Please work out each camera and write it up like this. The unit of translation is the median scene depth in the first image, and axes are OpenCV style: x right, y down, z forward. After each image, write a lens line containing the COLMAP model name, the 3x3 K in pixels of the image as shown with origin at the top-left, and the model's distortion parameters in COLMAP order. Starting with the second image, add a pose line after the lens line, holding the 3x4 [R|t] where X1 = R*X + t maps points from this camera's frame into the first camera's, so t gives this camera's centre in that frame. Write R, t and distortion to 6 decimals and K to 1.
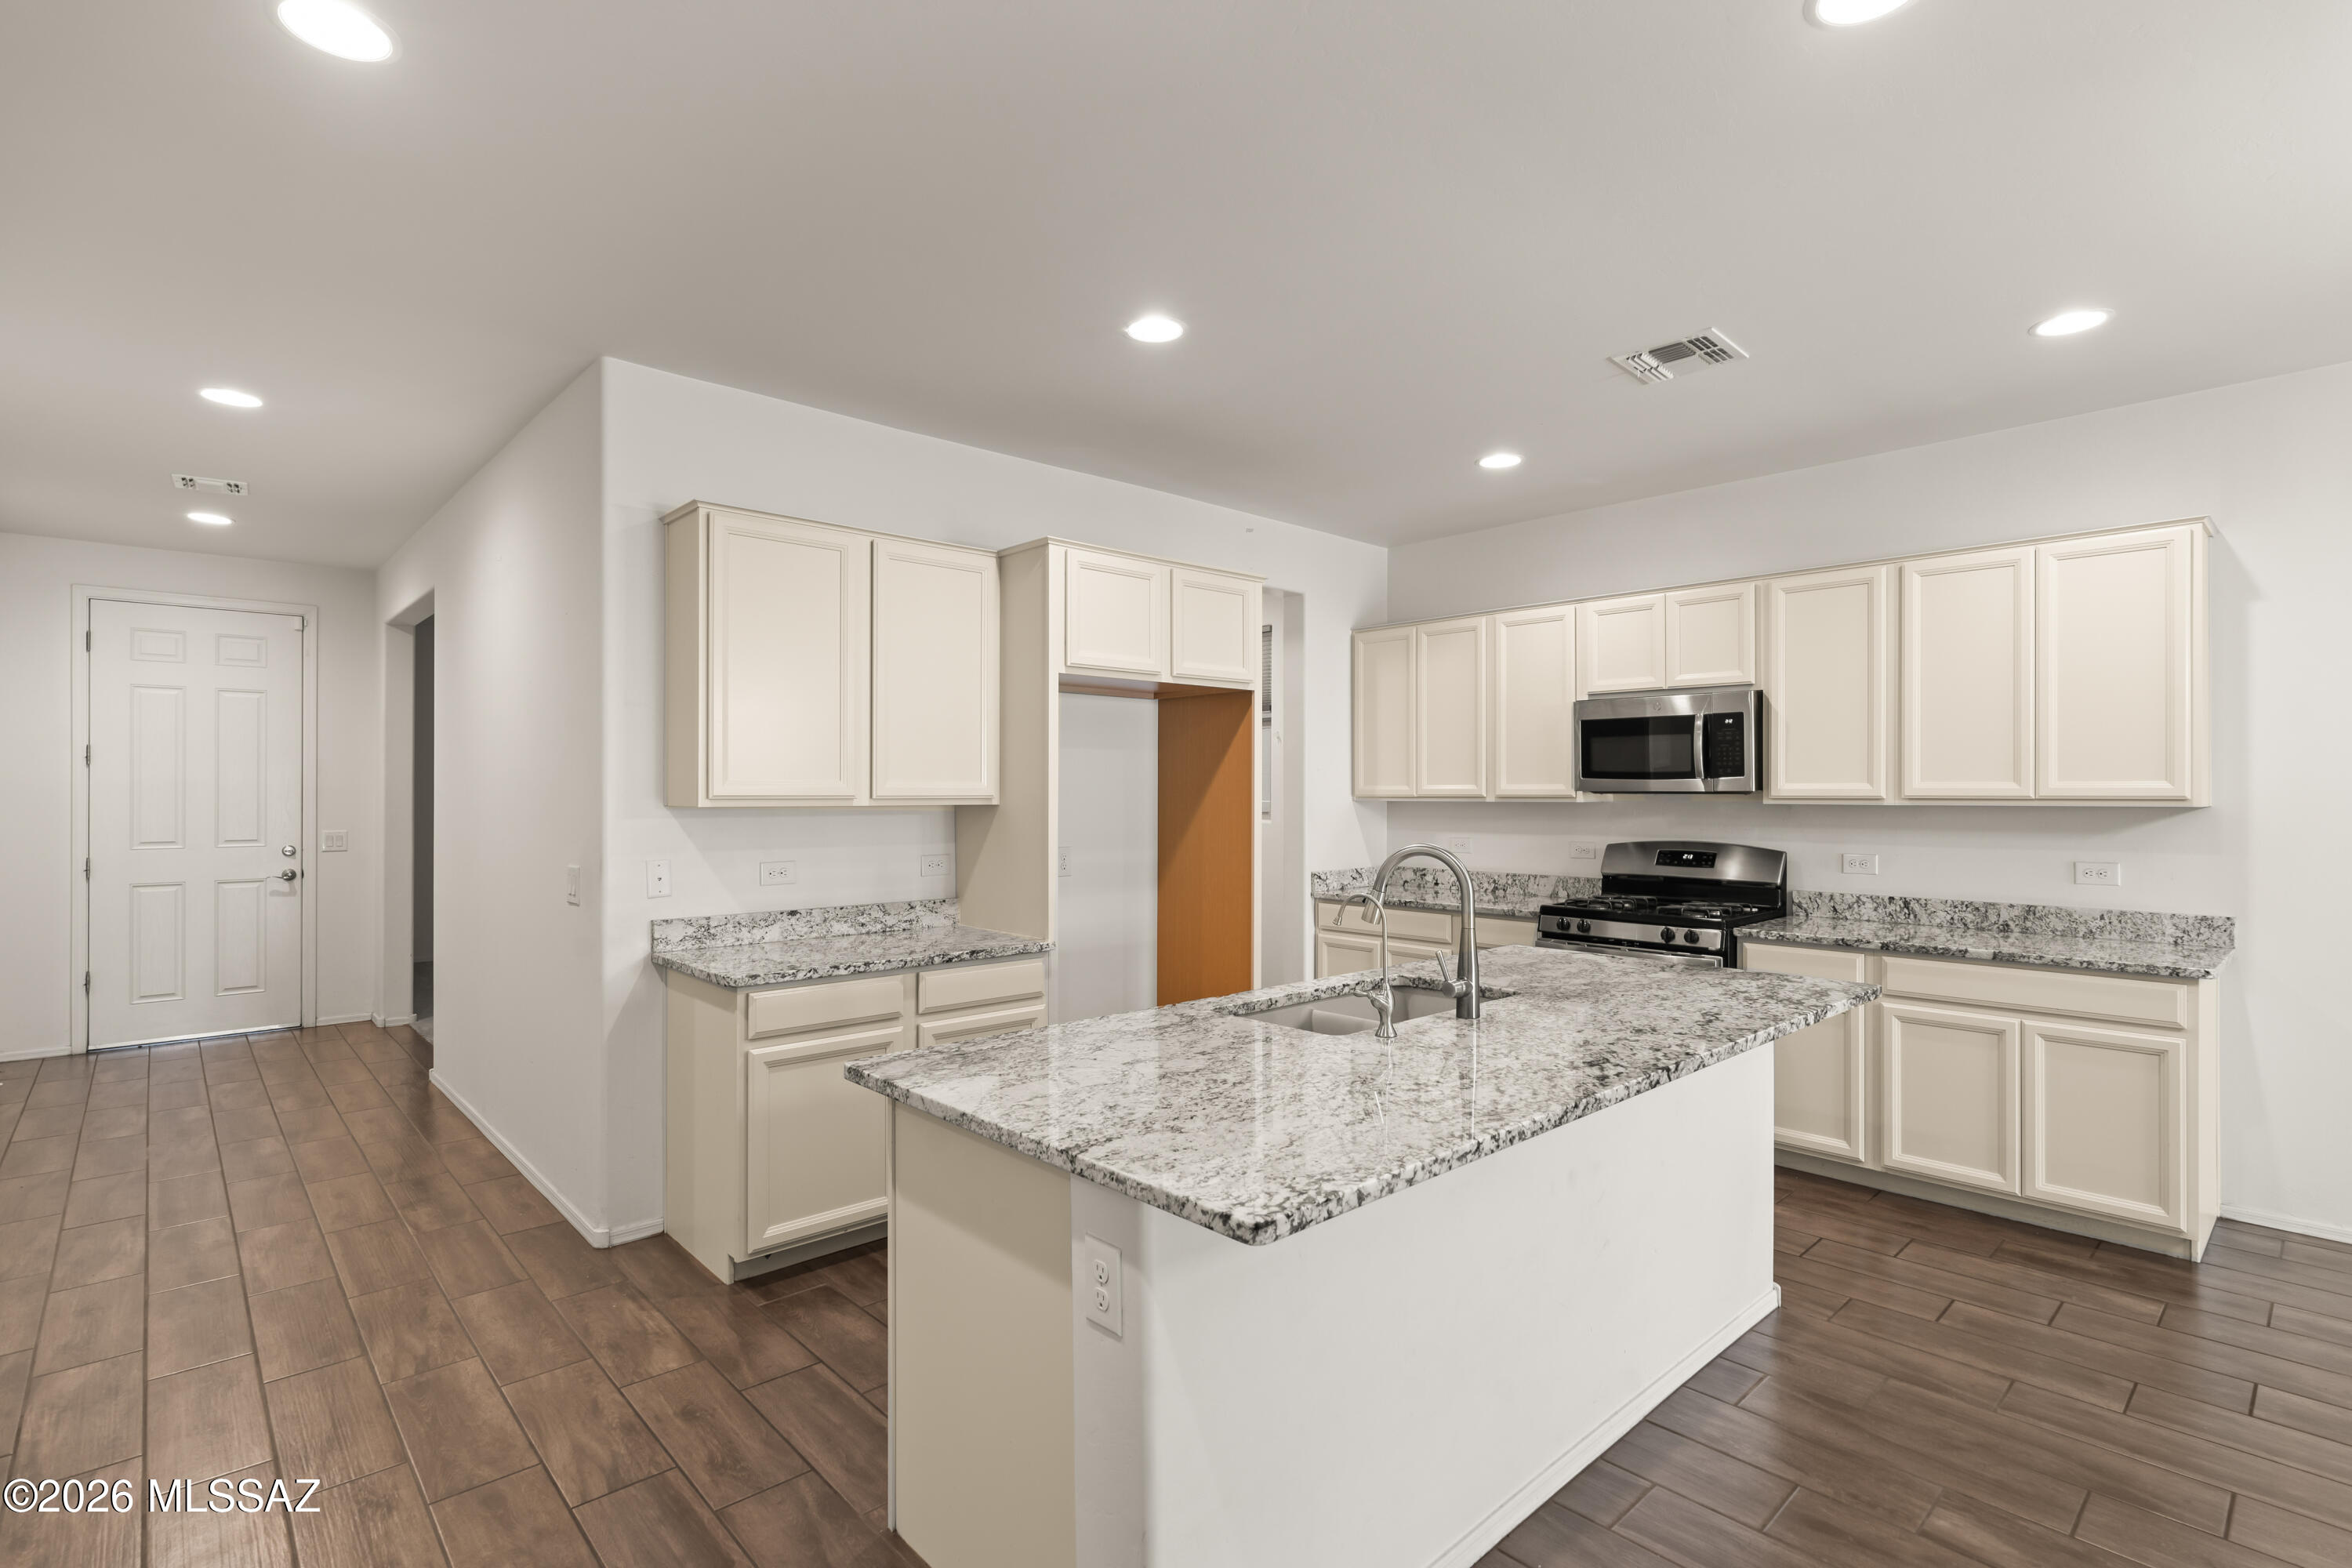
lens RADIAL K [[1098.1, 0, 1176.0], [0, 1098.1, 784.0], [0, 0, 1]] dist [0.000139, 0.000756]
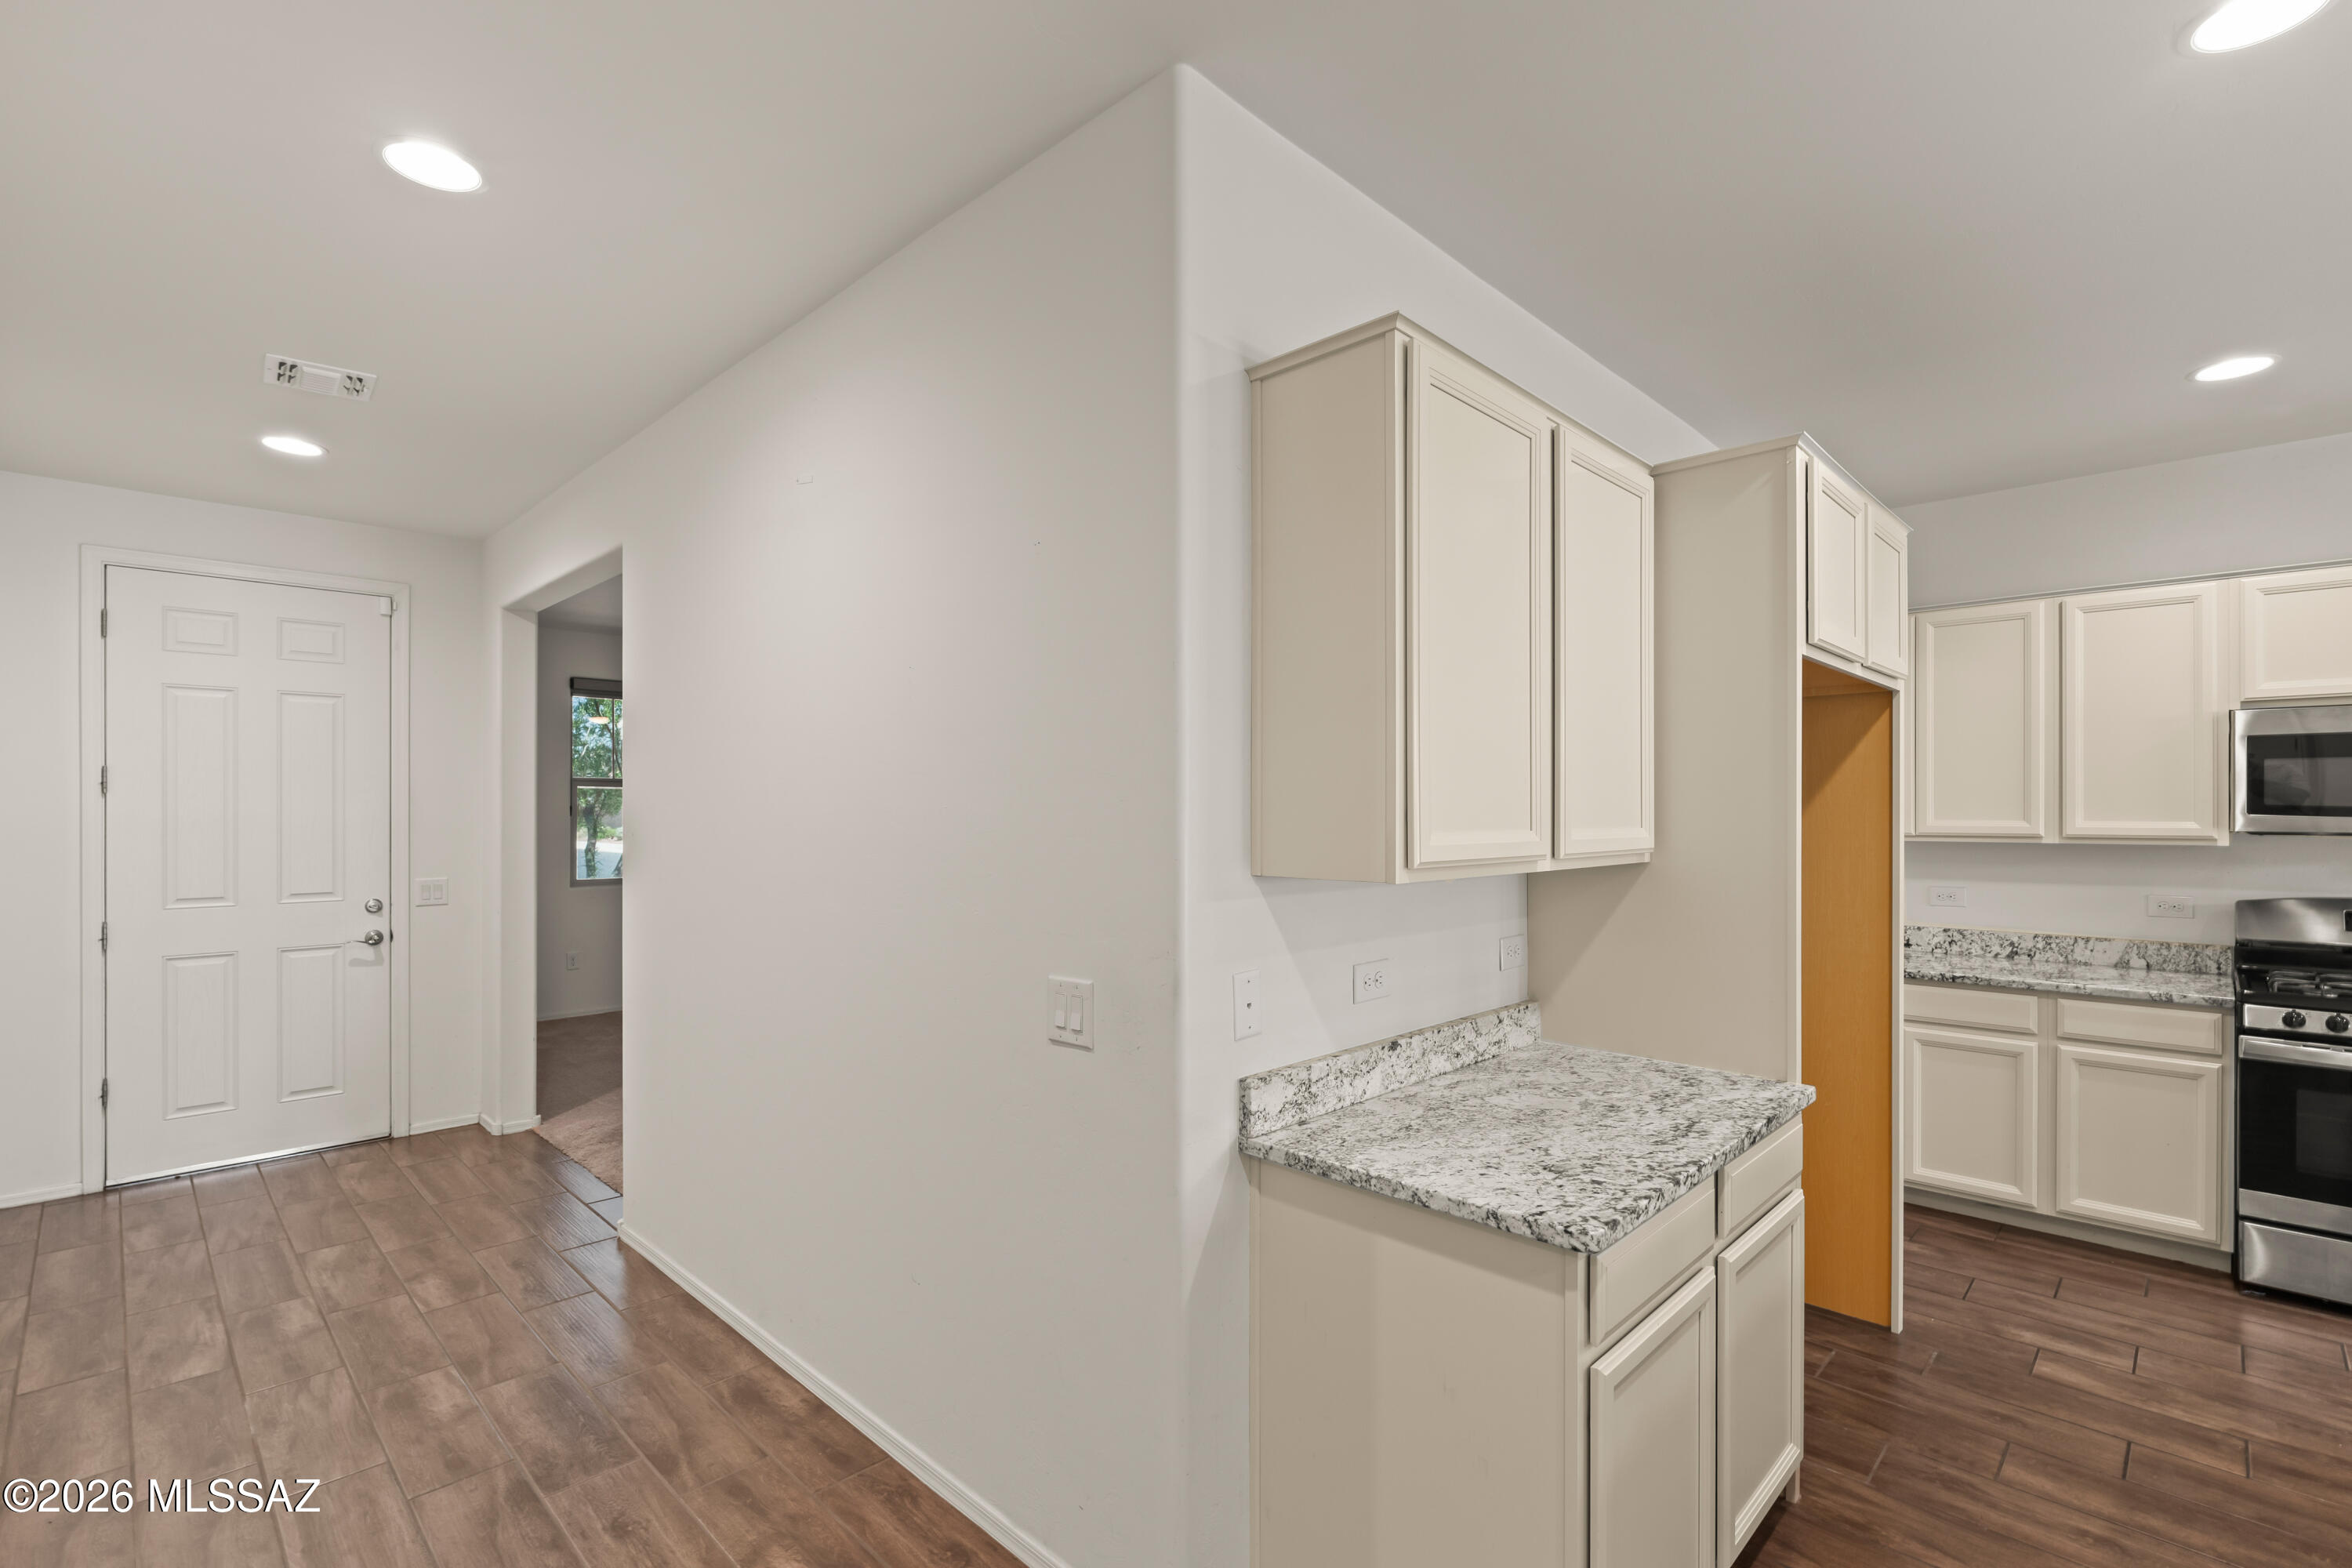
lens RADIAL K [[1050.0, 0, 1185.4], [0, 1050.0, 804.9], [0, 0, 1]] dist [-0.001591, -0.000671]
pose [[0.998601, -0.000603, 0.052877, -0.373384], [0.000552, 0.999999, 0.000977, -0.012220], [-0.052878, -0.000947, 0.998601, 0.323198]]
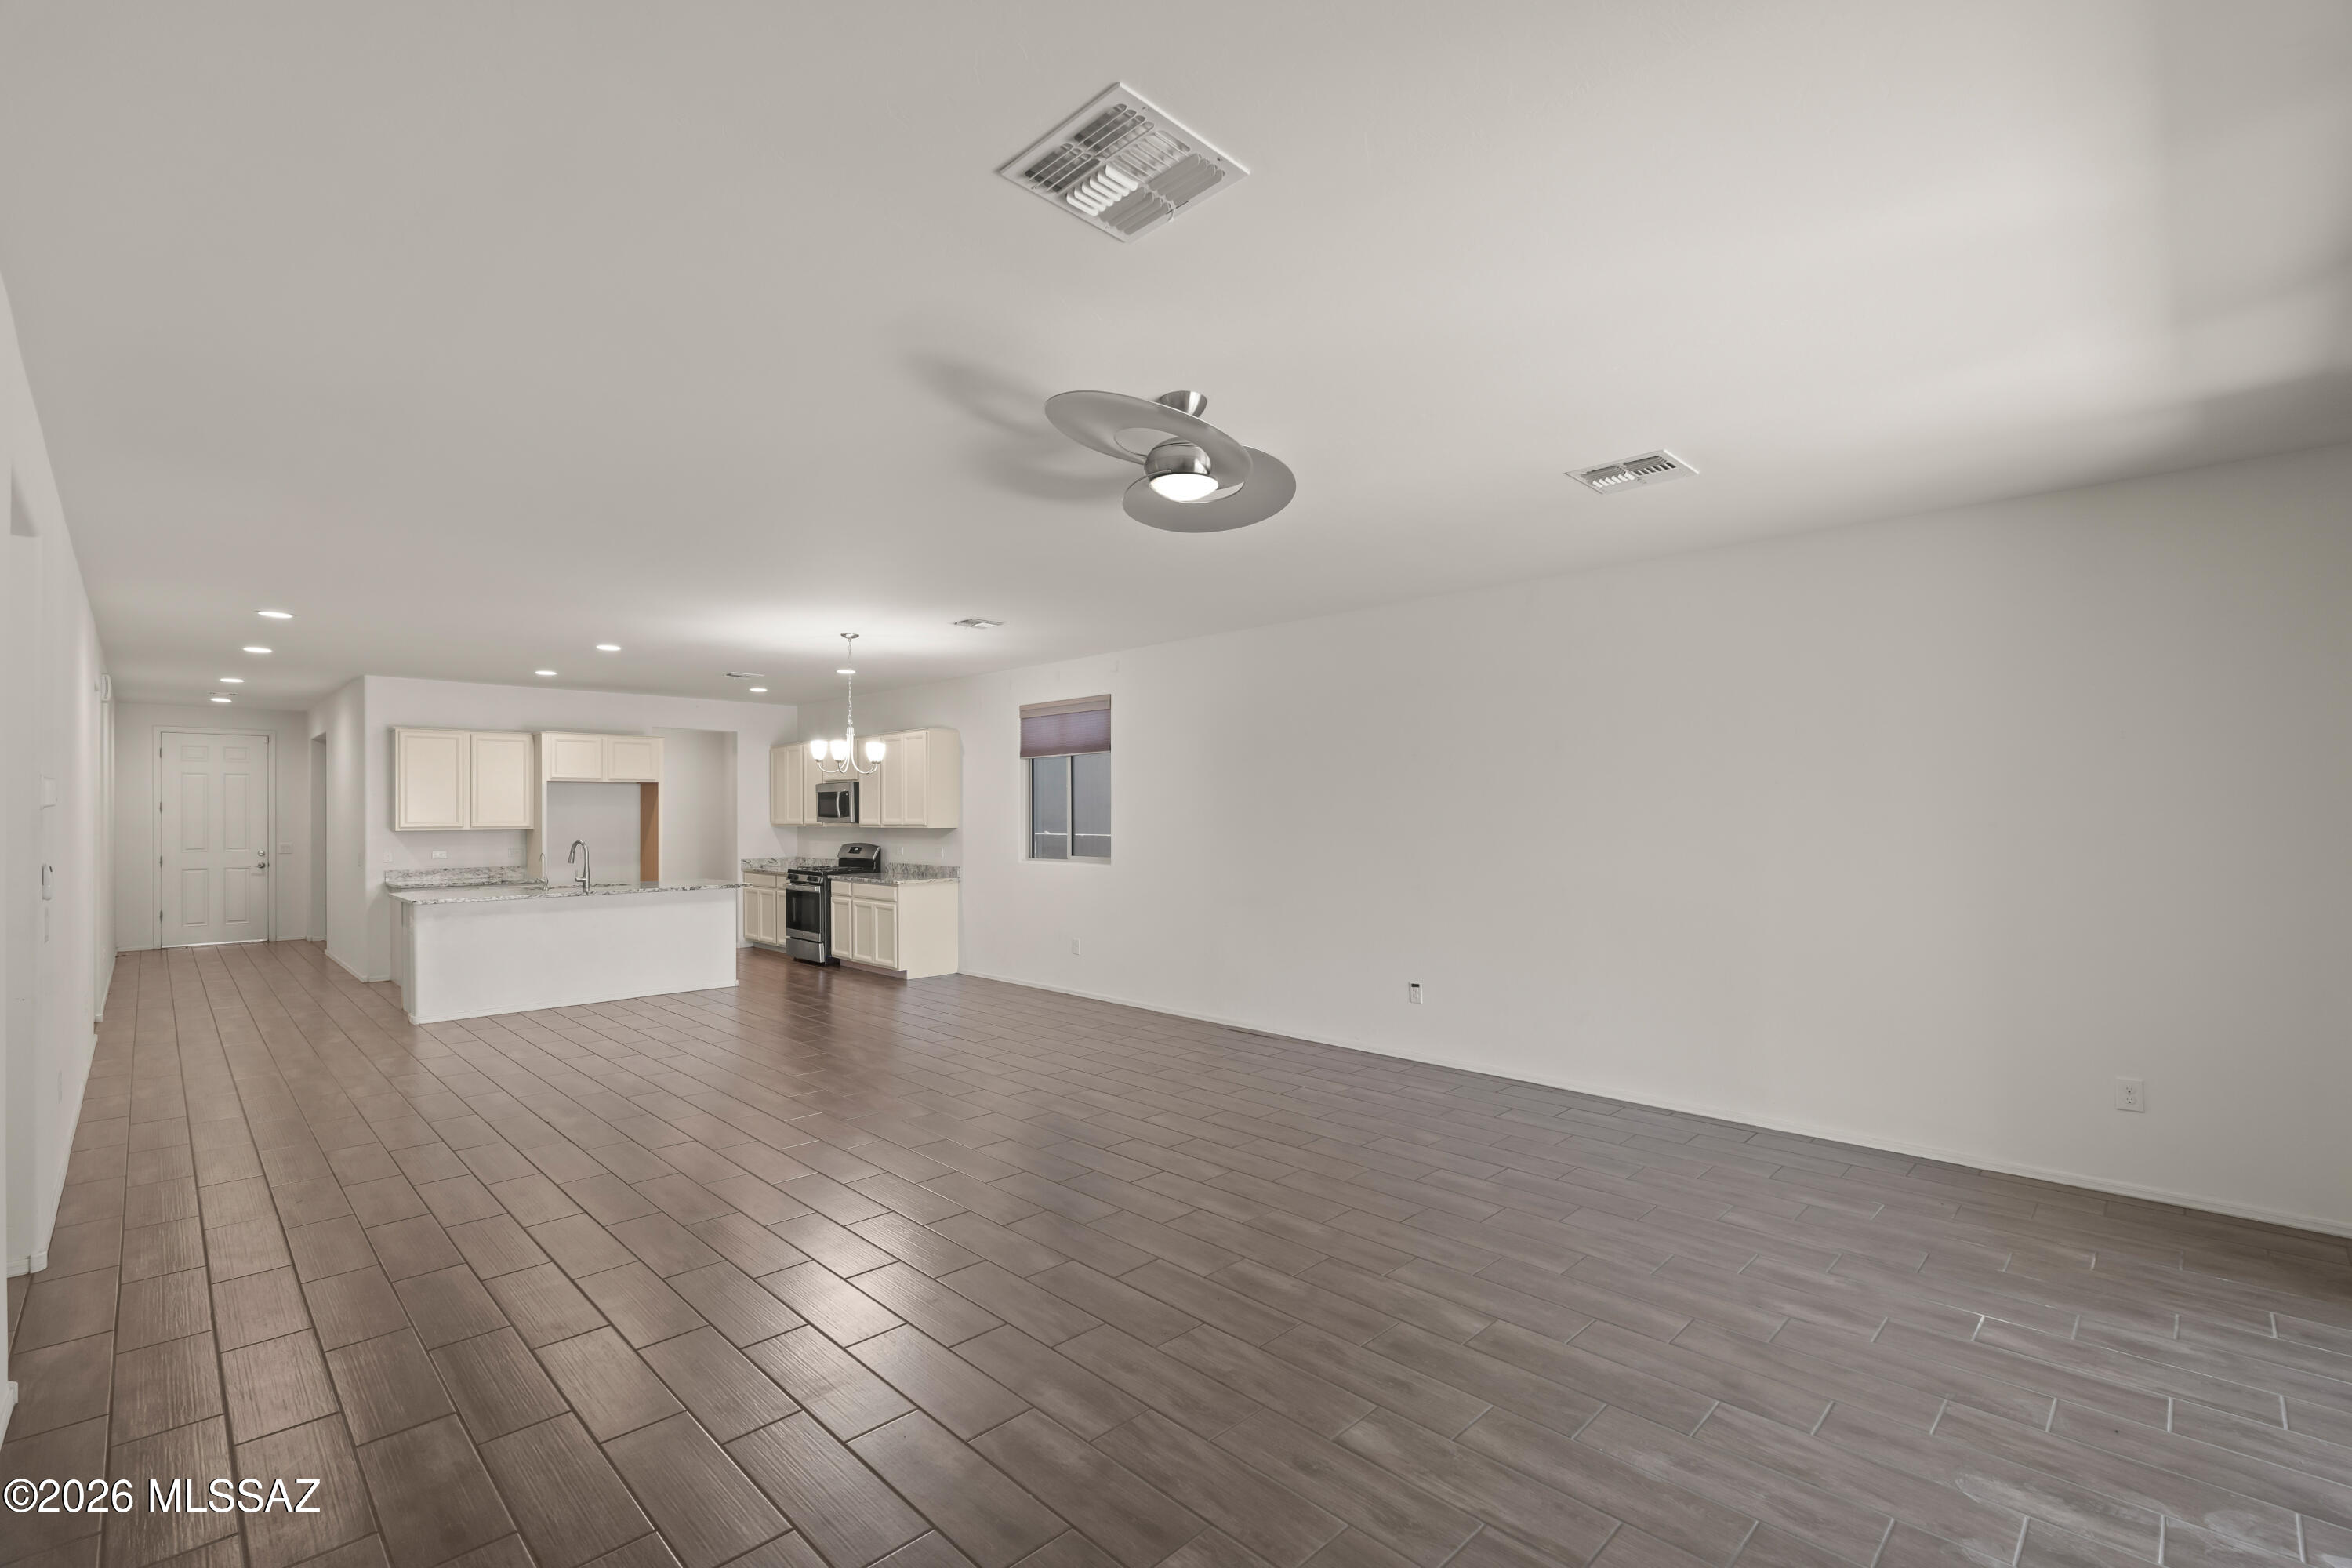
lens RADIAL K [[1005.7, 0, 1178.8], [0, 1005.7, 816.8], [0, 0, 1]] dist [-0.011021, -0.000170]
pose [[0.998680, -0.004912, 0.051138, 1.011451], [0.004323, 0.999923, 0.011618, -0.026184], [-0.051191, -0.011382, 0.998624, -1.179869]]
